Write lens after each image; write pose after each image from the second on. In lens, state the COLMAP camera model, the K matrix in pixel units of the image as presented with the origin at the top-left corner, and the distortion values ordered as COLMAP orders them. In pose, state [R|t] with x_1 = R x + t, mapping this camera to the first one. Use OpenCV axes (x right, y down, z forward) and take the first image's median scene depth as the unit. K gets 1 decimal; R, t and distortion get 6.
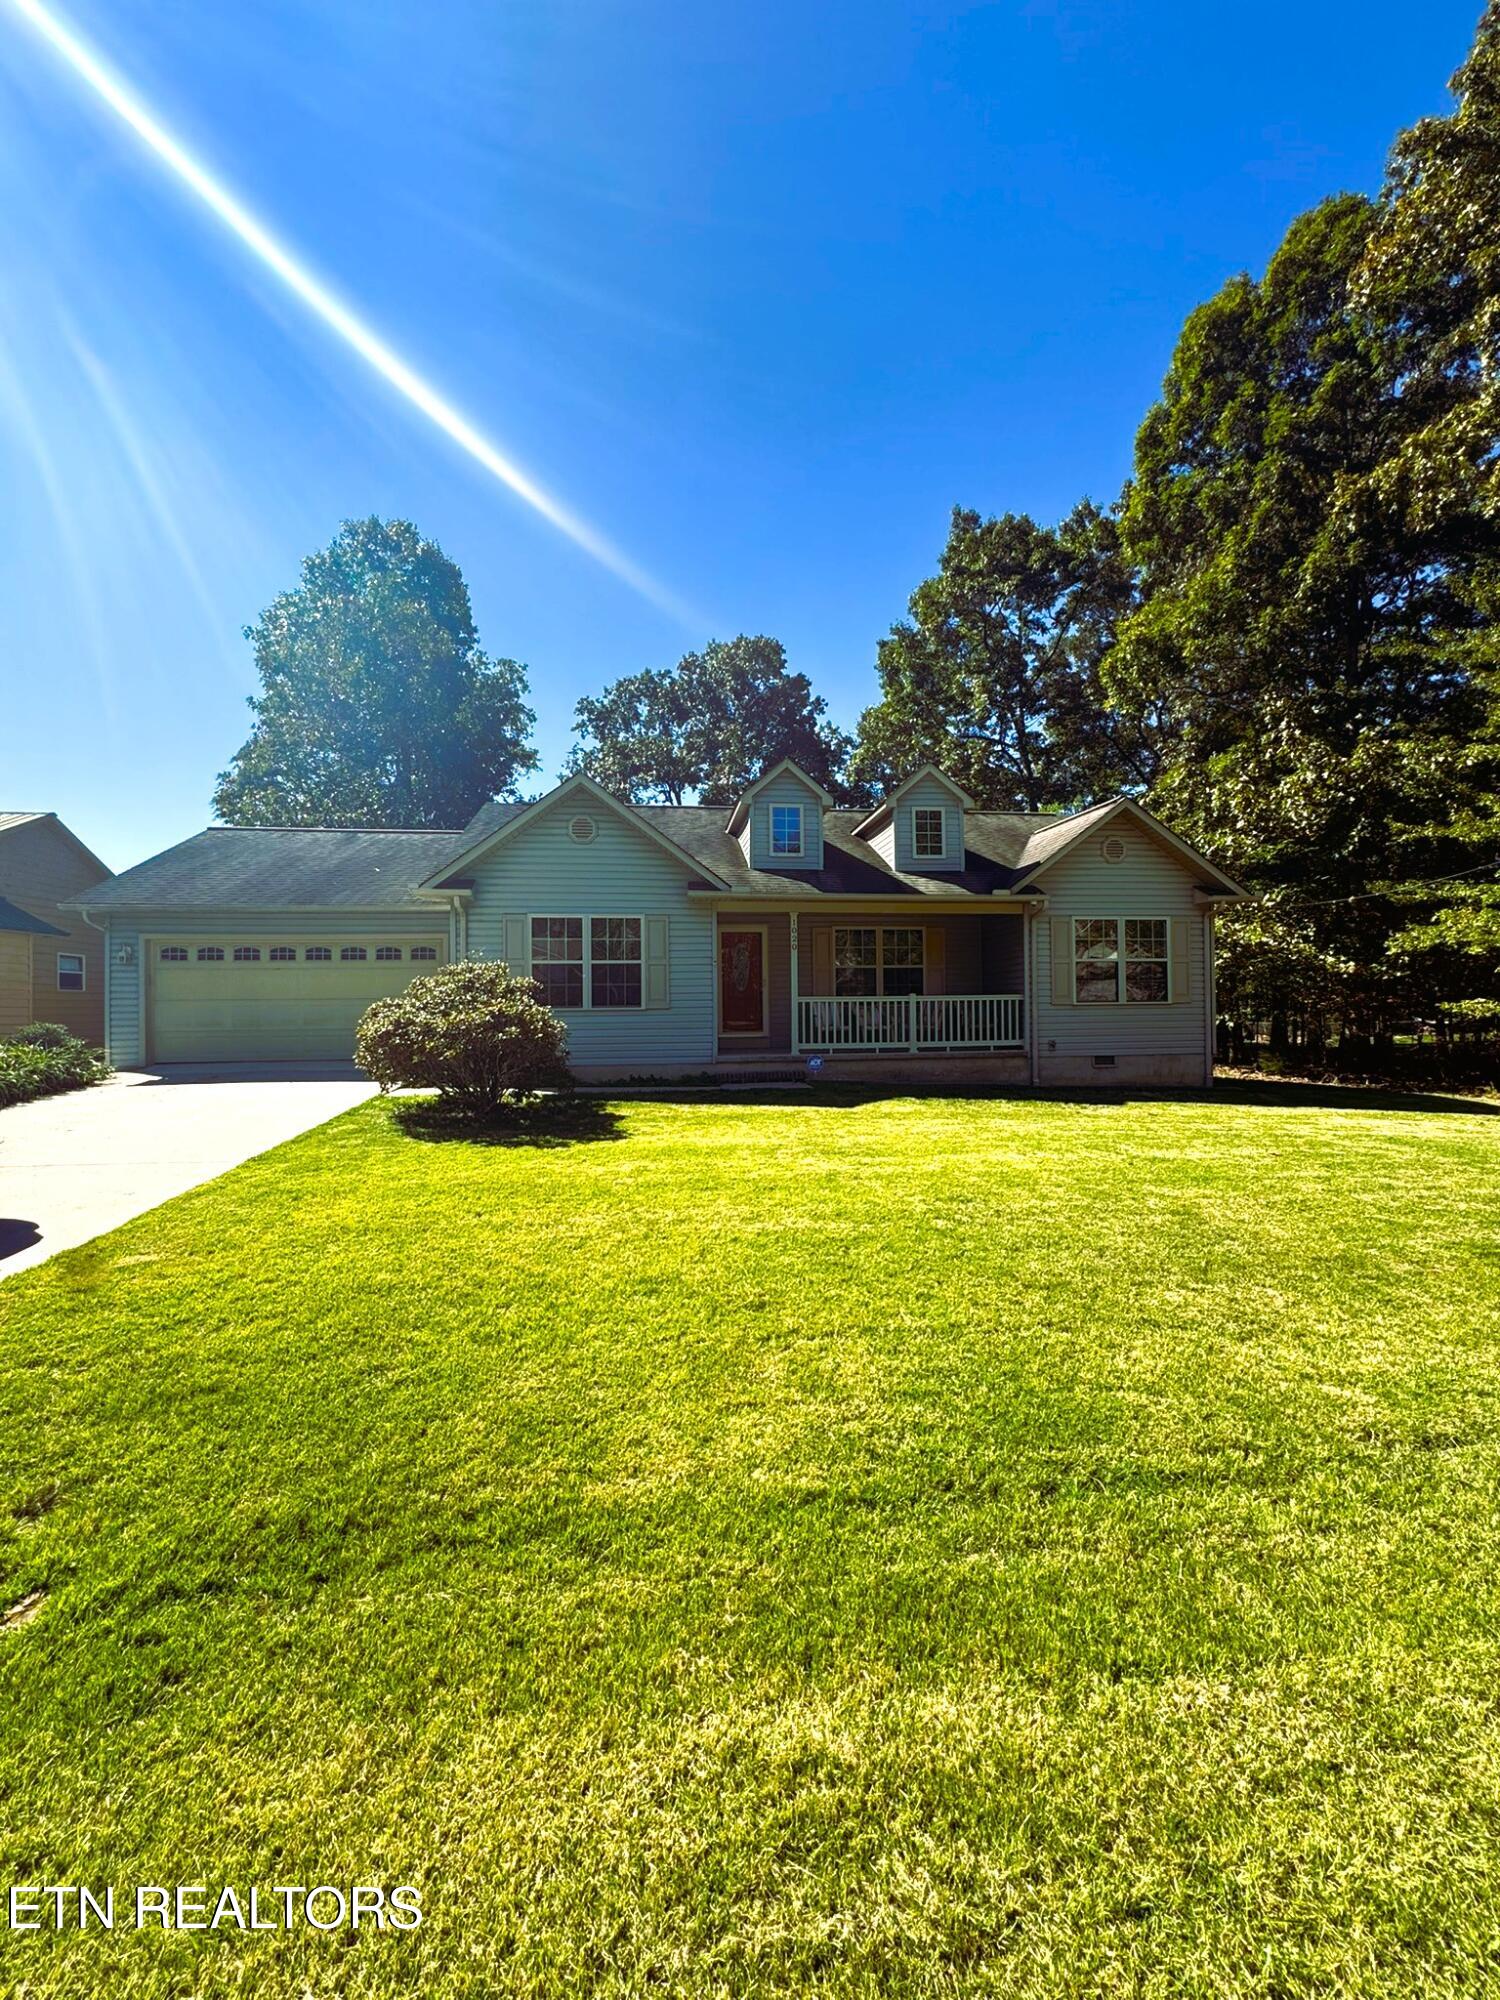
lens RADIAL K [[799.2, 0, 753.2], [0, 799.2, 1005.3], [0, 0, 1]] dist [-0.002806, 0.000413]
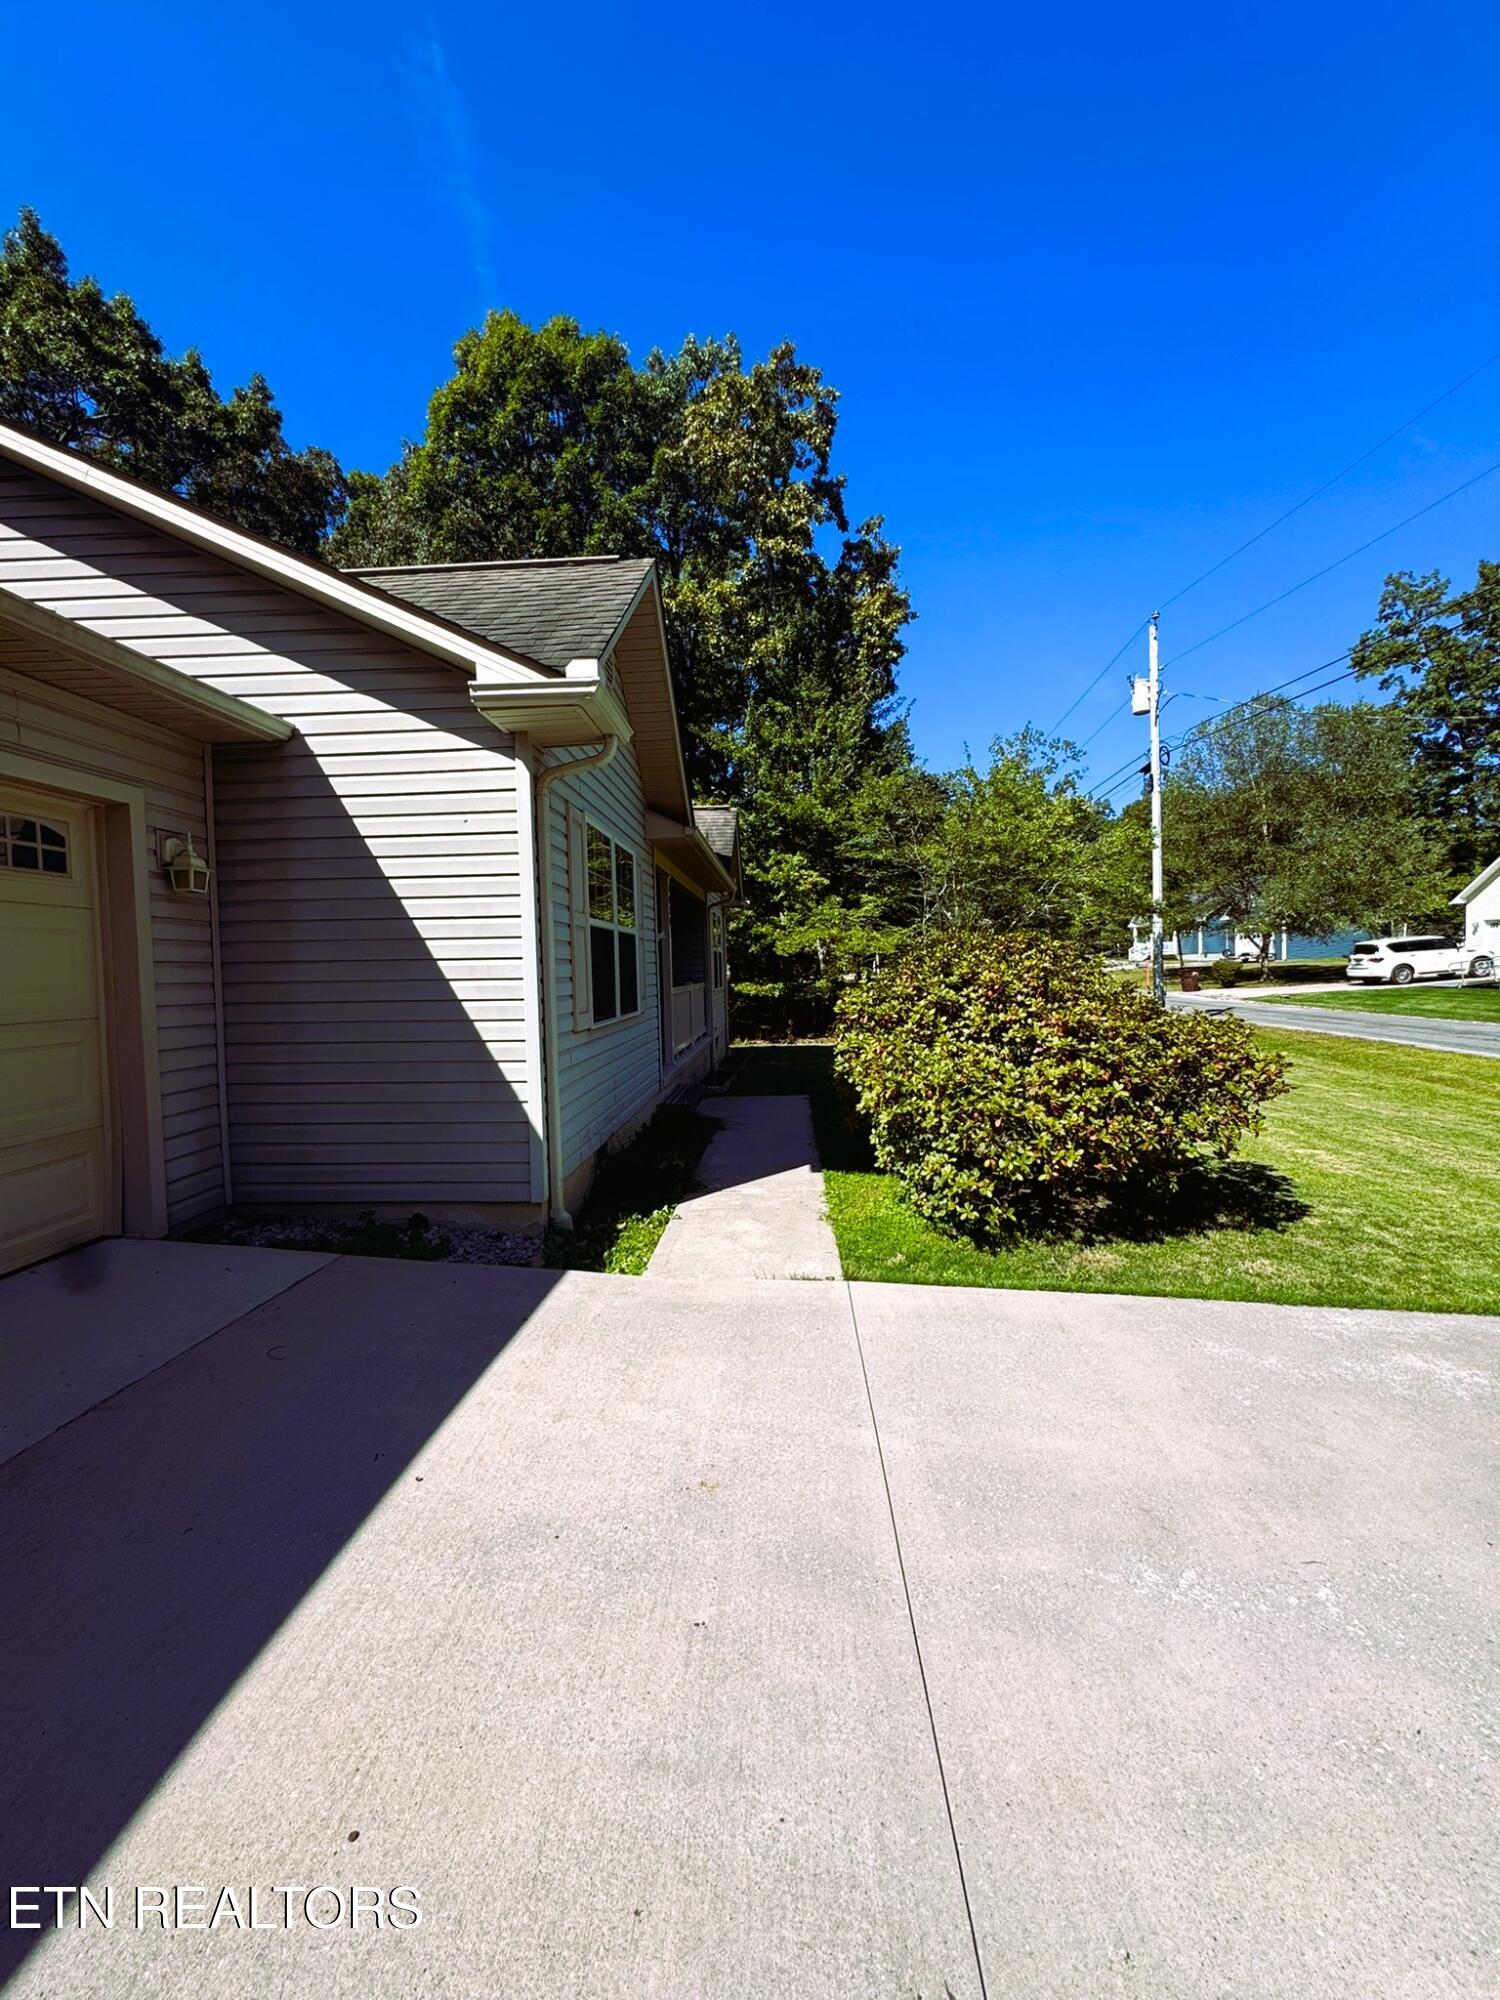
lens RADIAL K [[799.2, 0, 752.0], [0, 799.2, 999.2], [0, 0, 1]] dist [-0.002806, 0.000413]
pose [[0.185713, -0.030666, 0.982125, -0.651559], [0.019602, 0.999430, 0.027499, -0.019890], [-0.982408, 0.014145, 0.186208, 0.774551]]
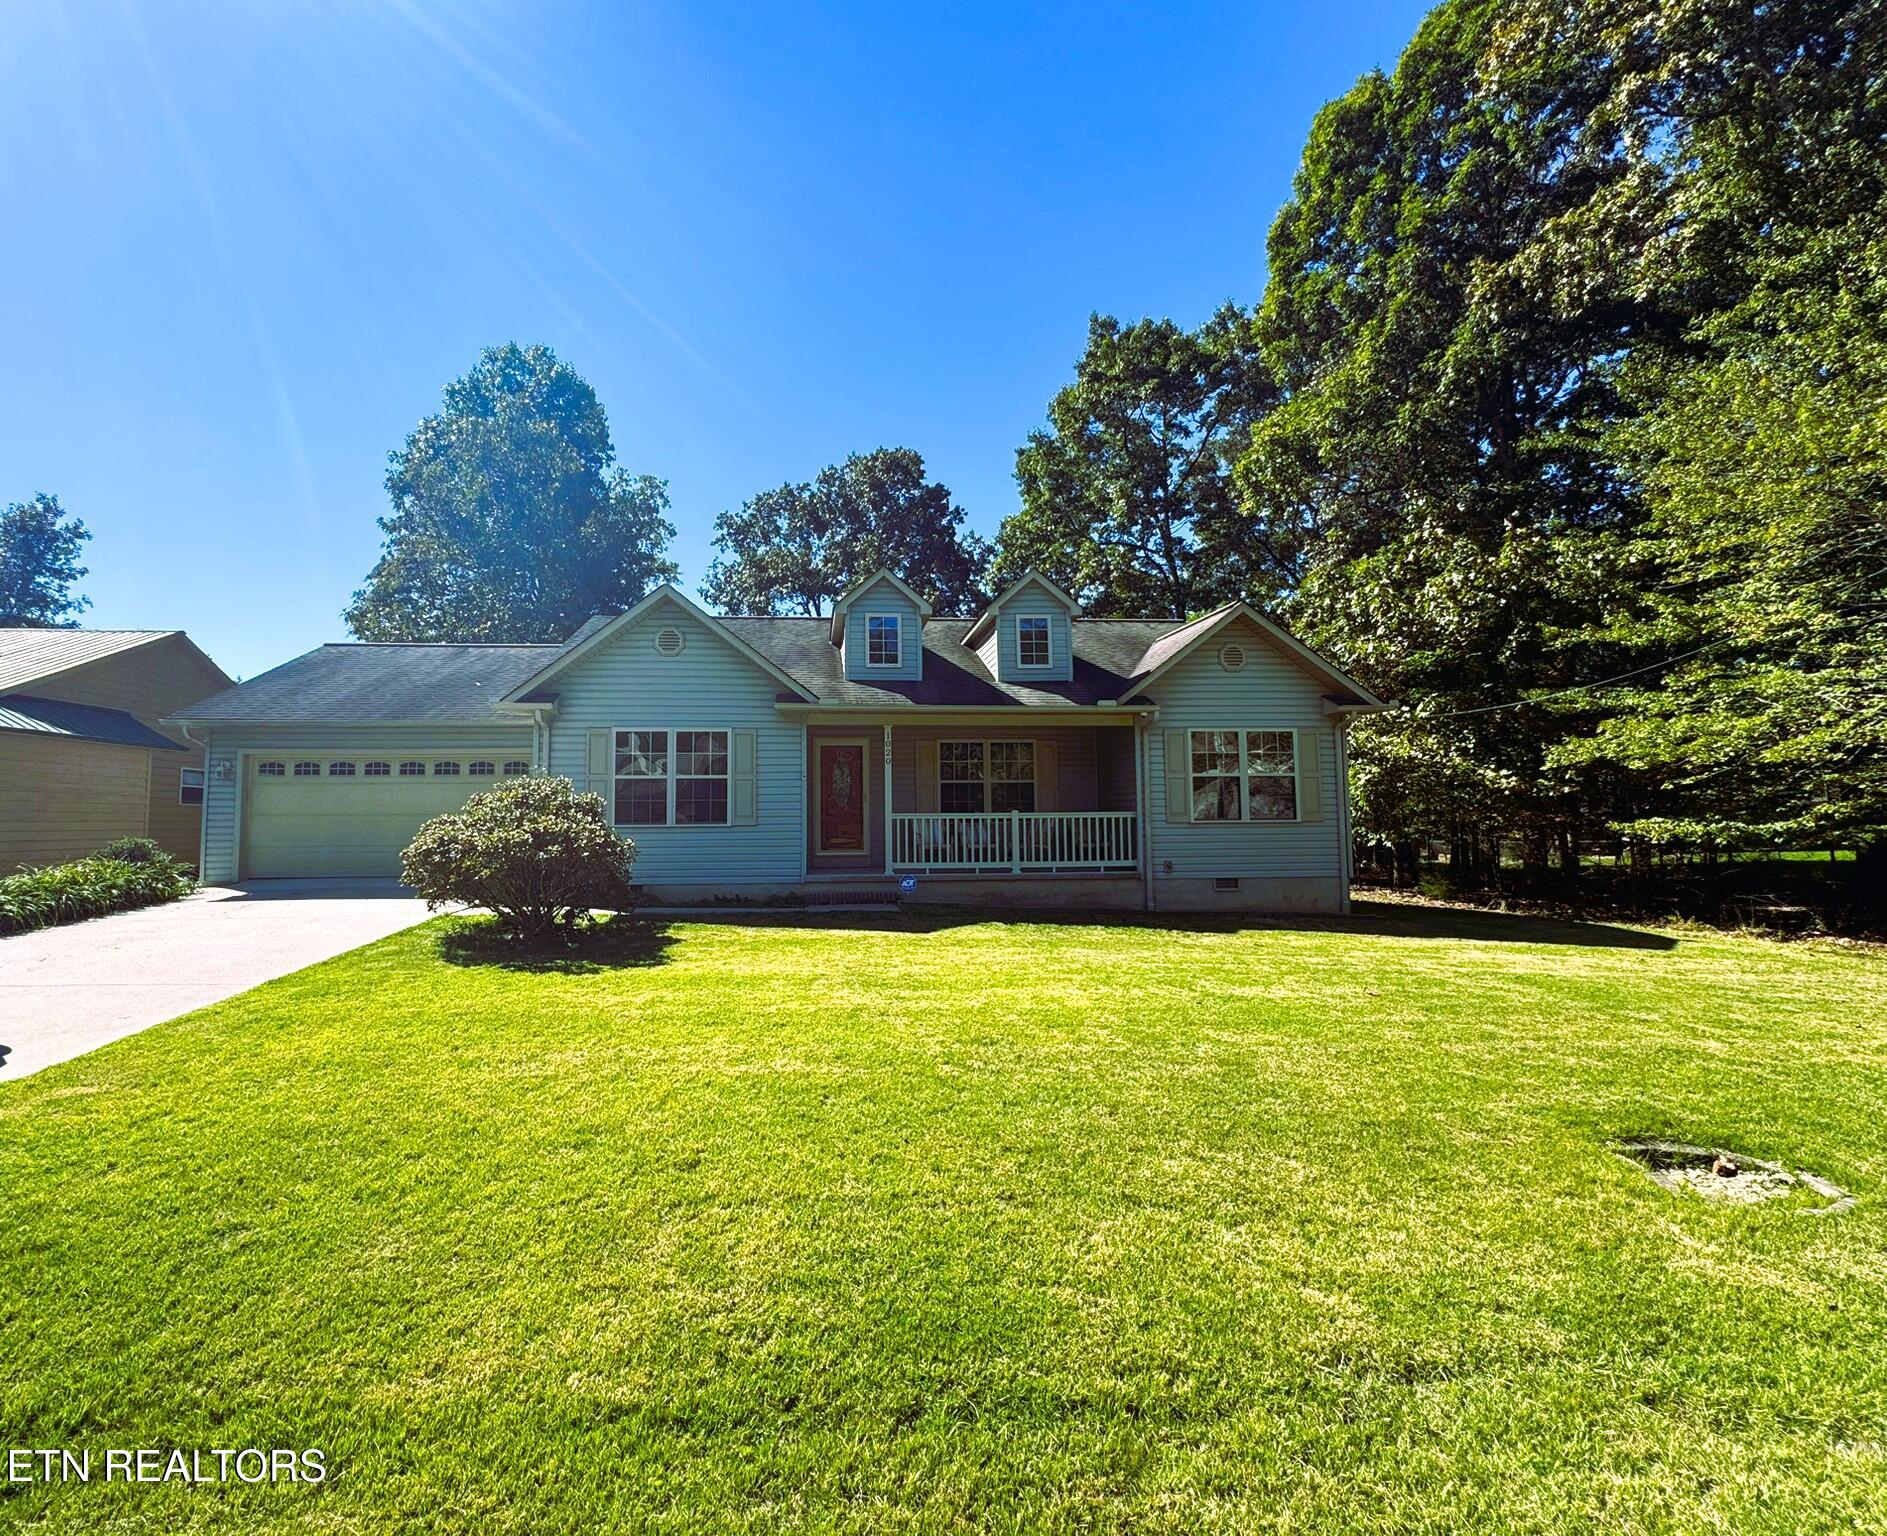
lens RADIAL K [[819.5, 0, 861.6], [0, 819.5, 772.5], [0, 0, 1]] dist [-0.000969, -0.000117]
pose [[0.998019, -0.000018, -0.062912, 0.079182], [-0.003605, 0.998341, -0.057474, -0.003085], [0.062808, 0.057587, 0.996363, 0.022316]]
